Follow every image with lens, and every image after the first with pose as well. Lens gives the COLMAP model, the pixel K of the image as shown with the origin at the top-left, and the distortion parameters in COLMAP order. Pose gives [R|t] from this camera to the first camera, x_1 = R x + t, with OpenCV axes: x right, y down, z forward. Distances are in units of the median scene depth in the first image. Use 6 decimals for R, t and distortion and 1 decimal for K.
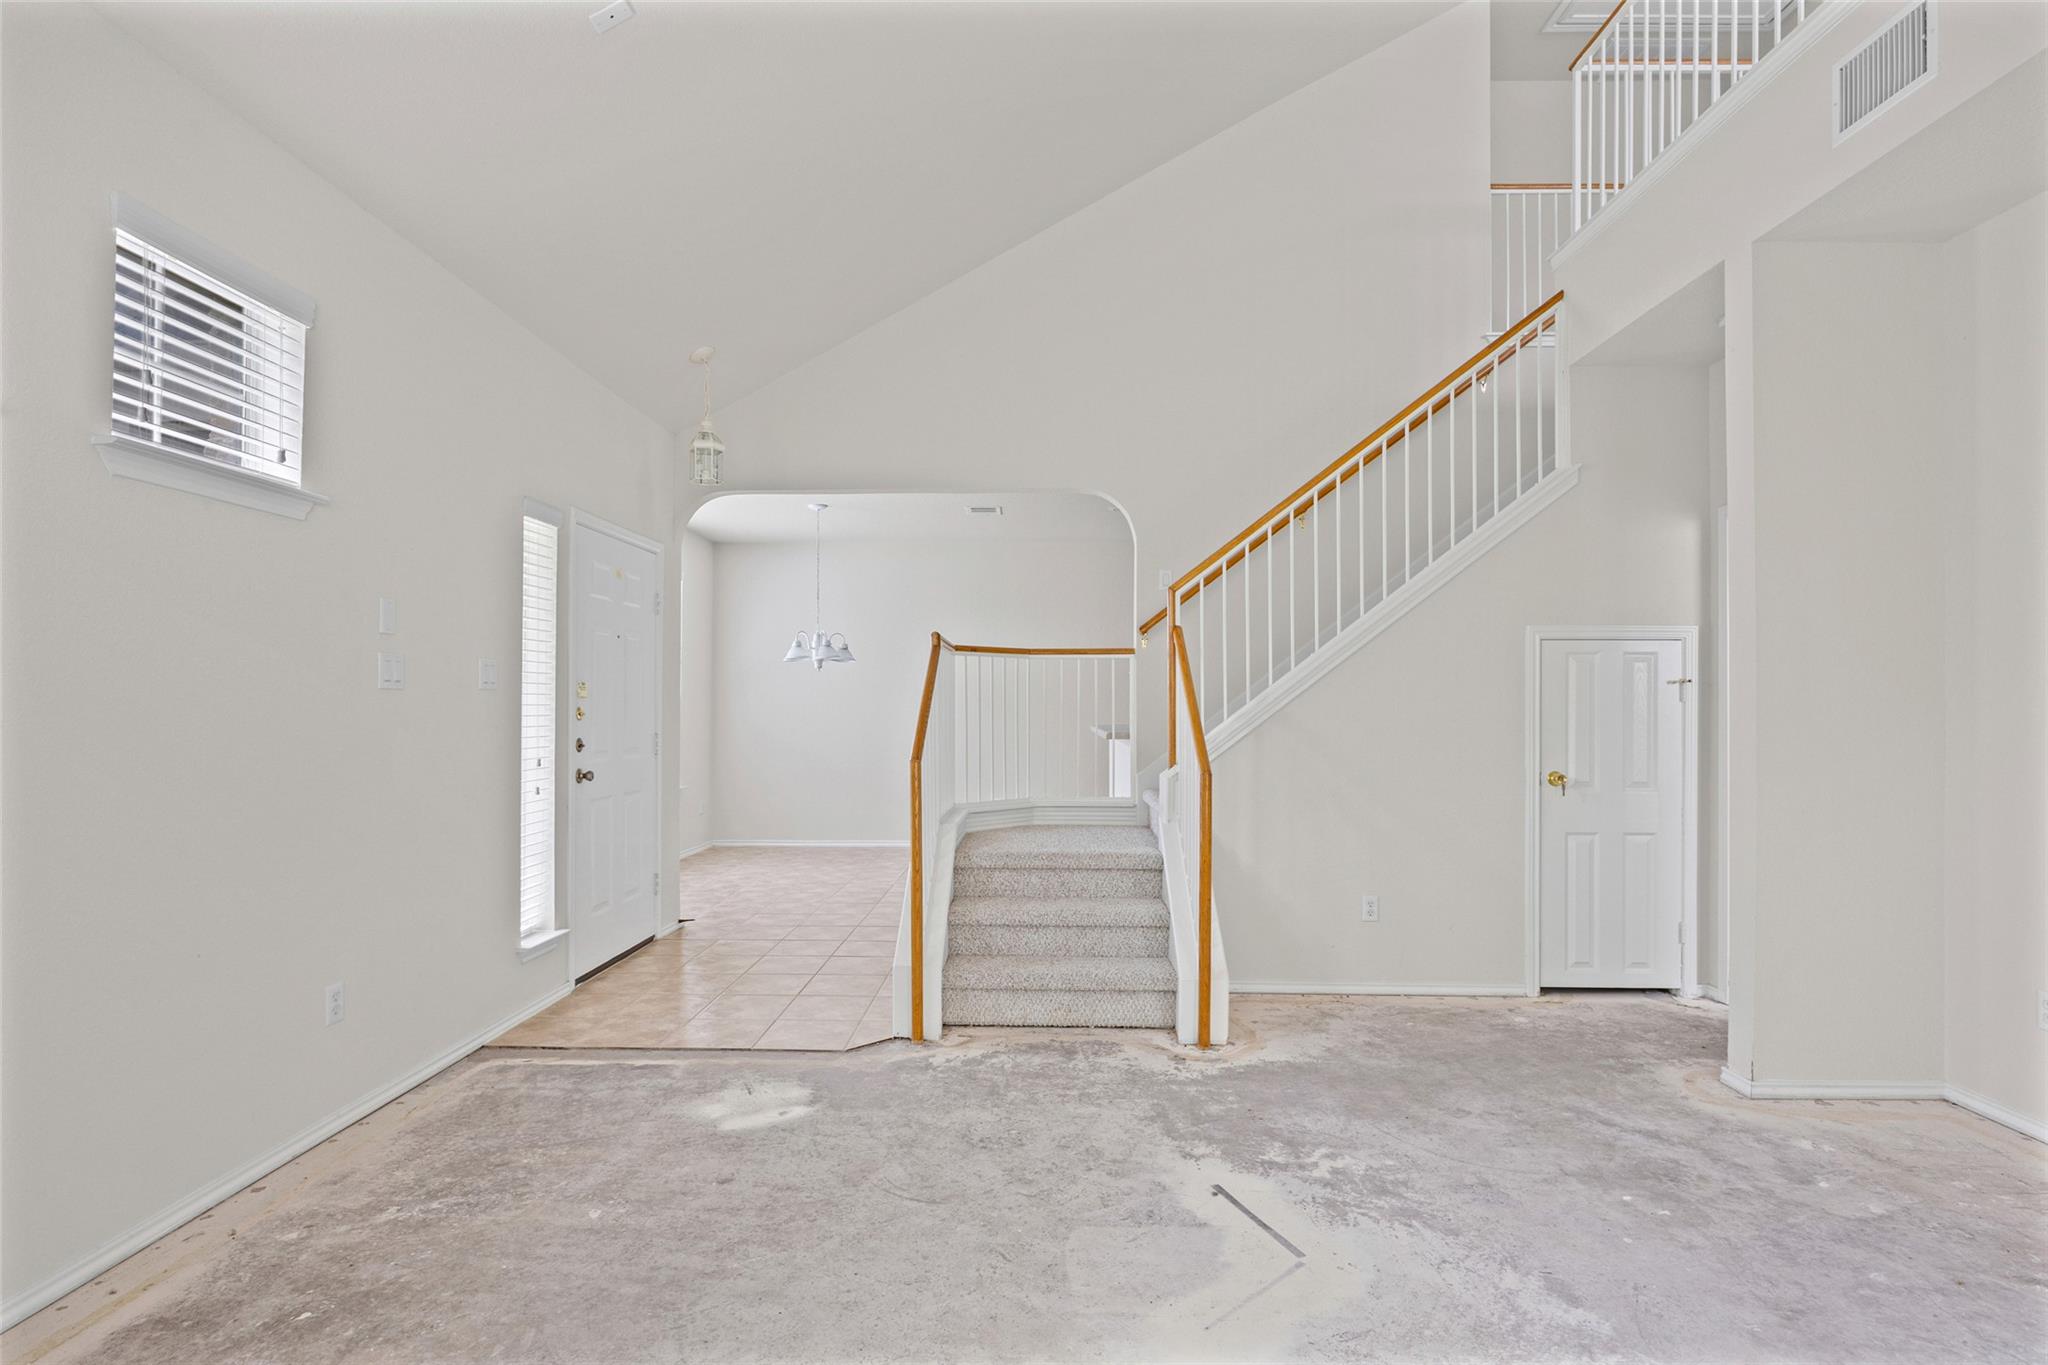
lens RADIAL K [[1012.9, 0, 1019.2], [0, 1012.9, 707.3], [0, 0, 1]] dist [-0.003578, -0.000800]
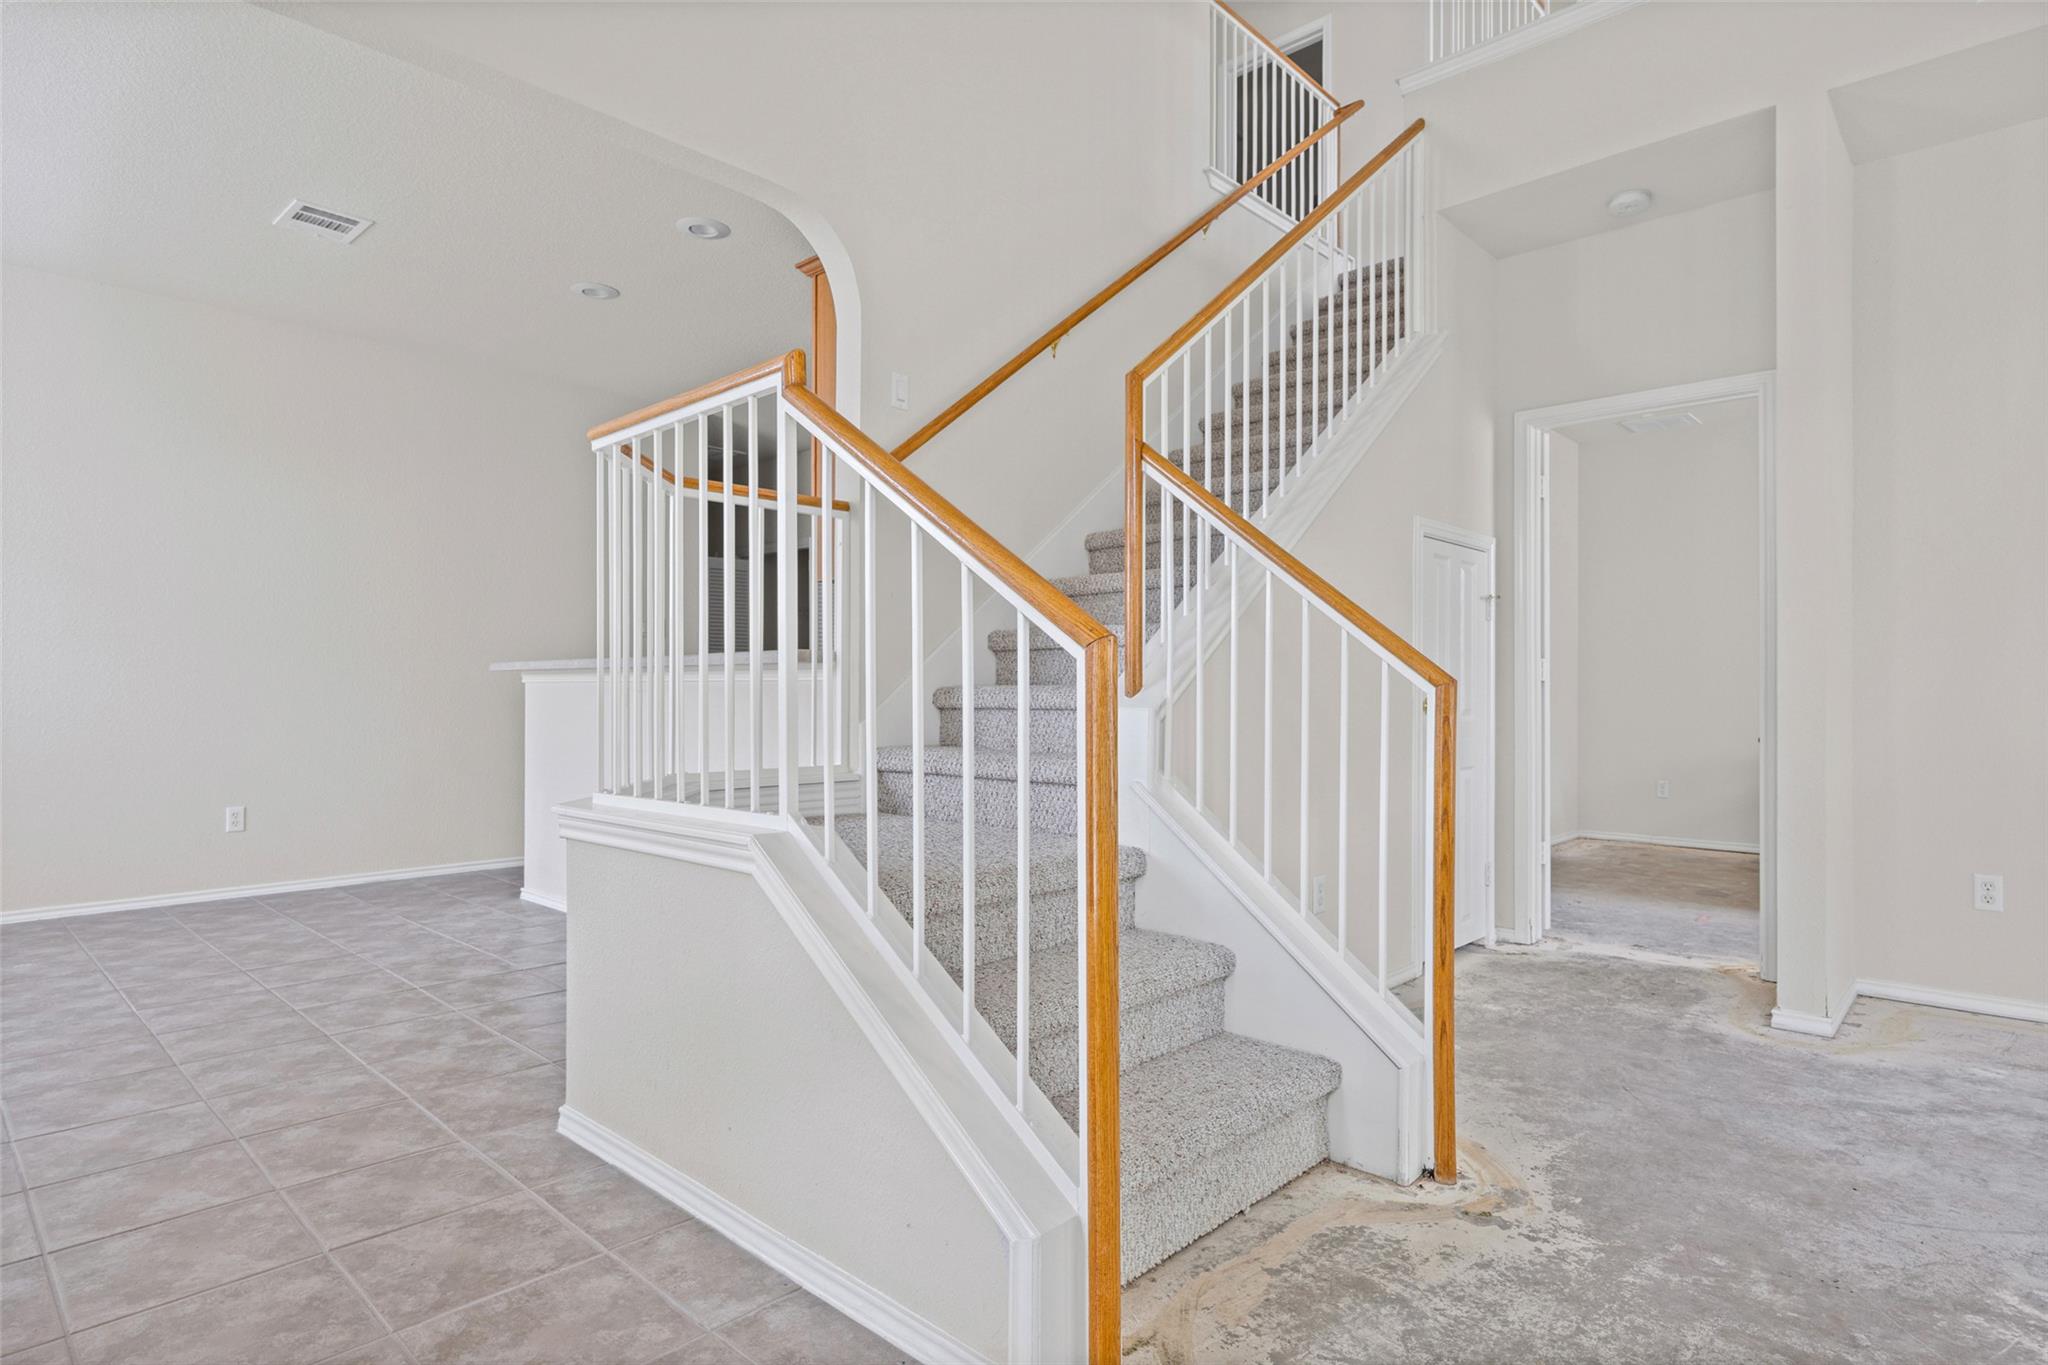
lens RADIAL K [[1089.2, 0, 1024.0], [0, 1089.2, 682.5], [0, 0, 1]] dist [-0.004428, -0.000936]
pose [[0.658090, 0.011932, 0.752844, -0.452743], [-0.007484, 0.999929, -0.009306, 0.077902], [-0.752902, 0.000490, 0.658133, 0.843363]]
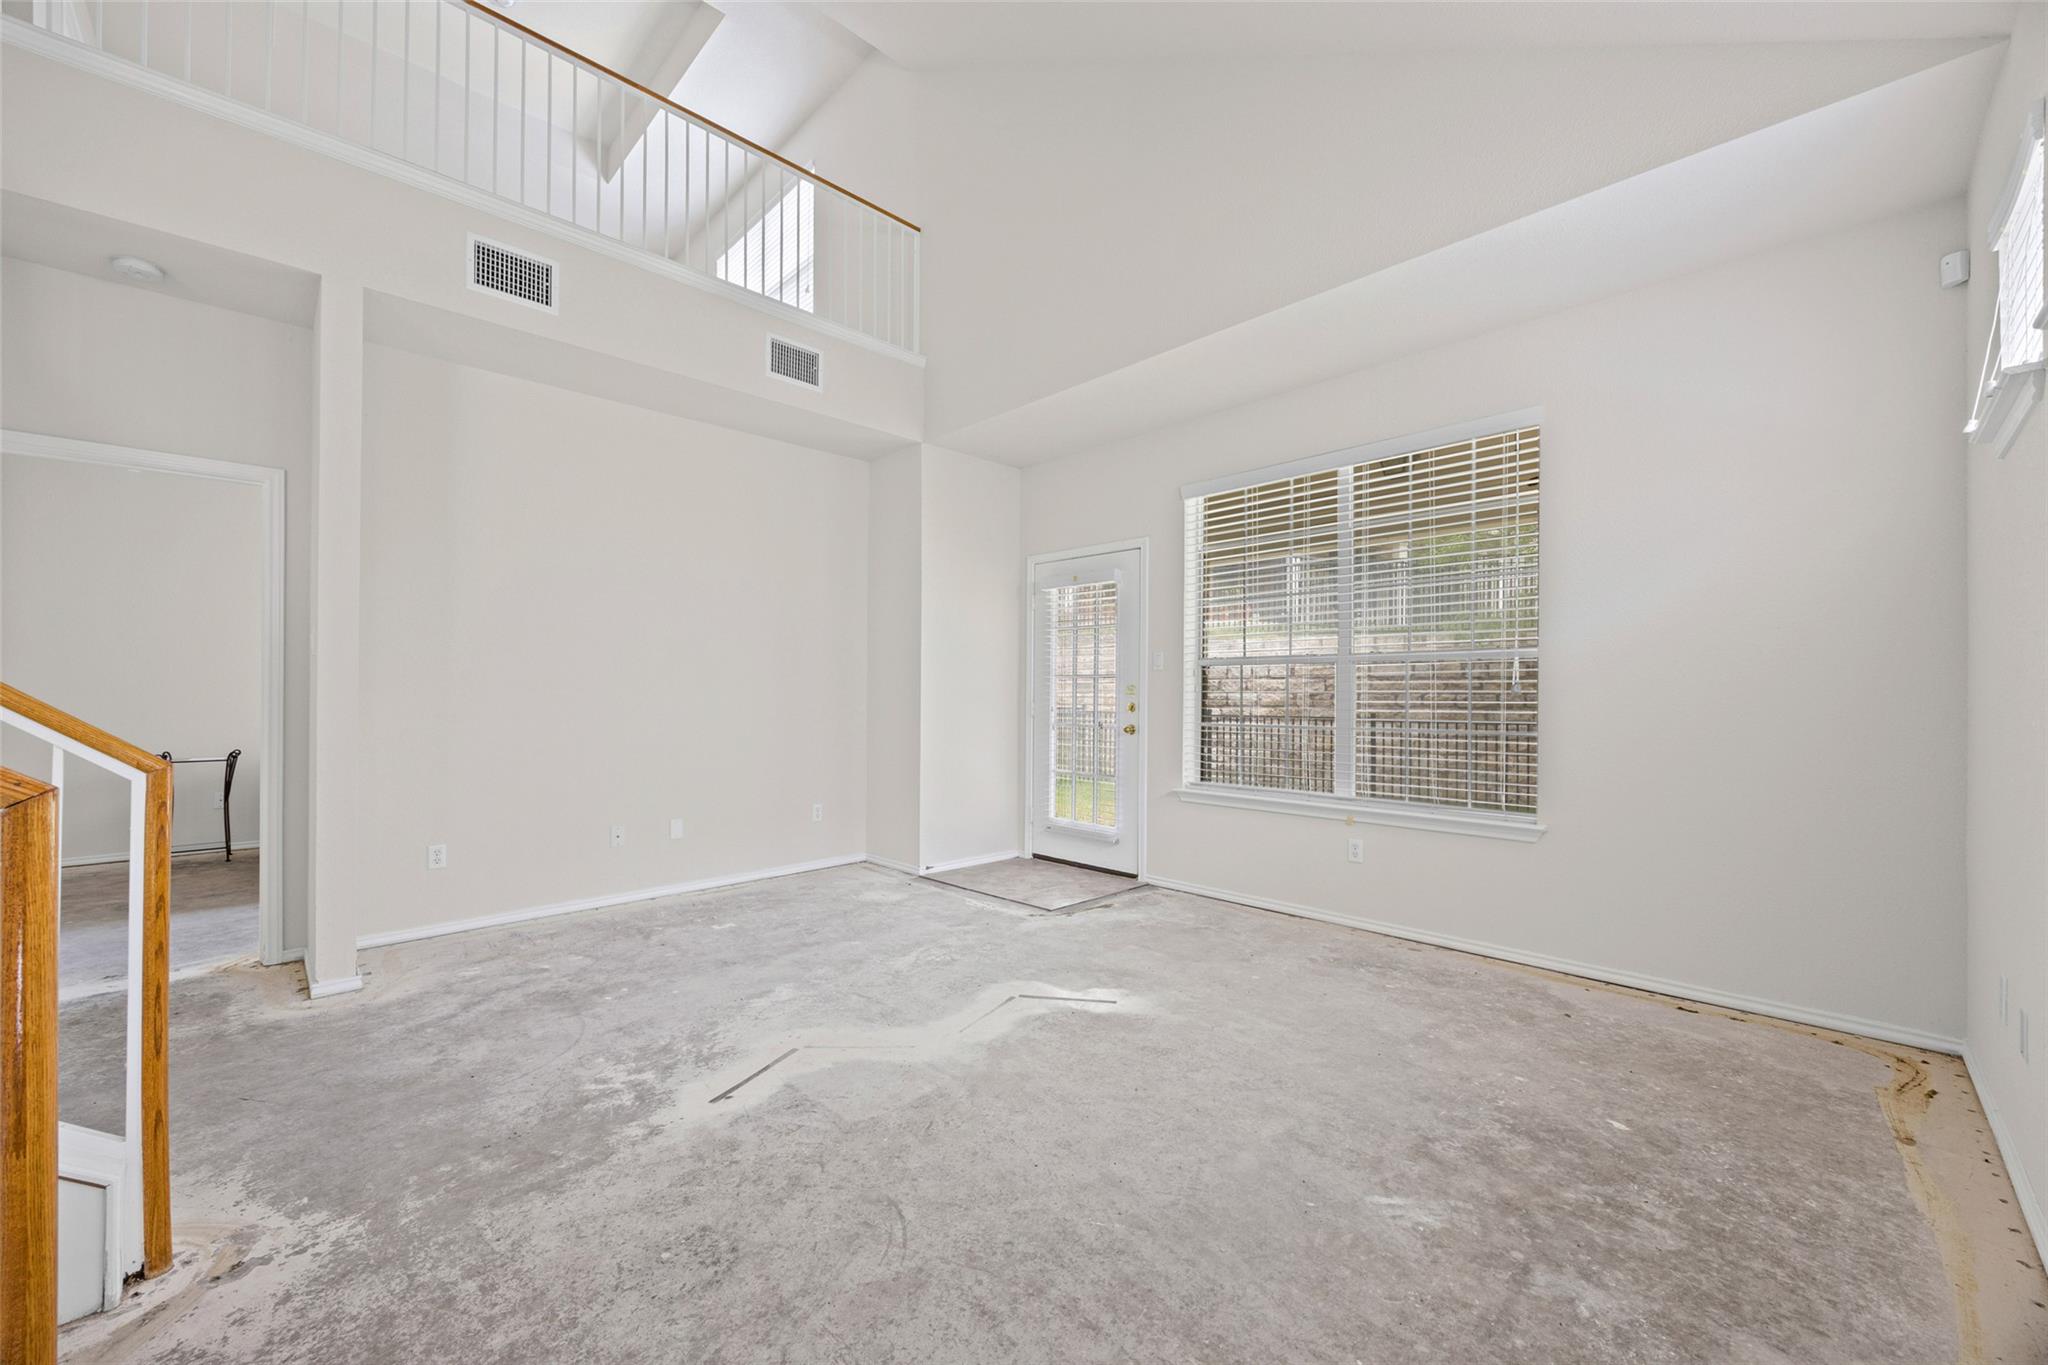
lens RADIAL K [[791.9, 0, 1027.0], [0, 791.9, 688.4], [0, 0, 1]] dist [0.001699, 0.000085]
pose [[-0.725584, 0.005195, 0.688114, -0.491633], [-0.000658, 0.999966, -0.008244, 0.027165], [-0.688133, -0.006435, -0.725556, 1.067311]]
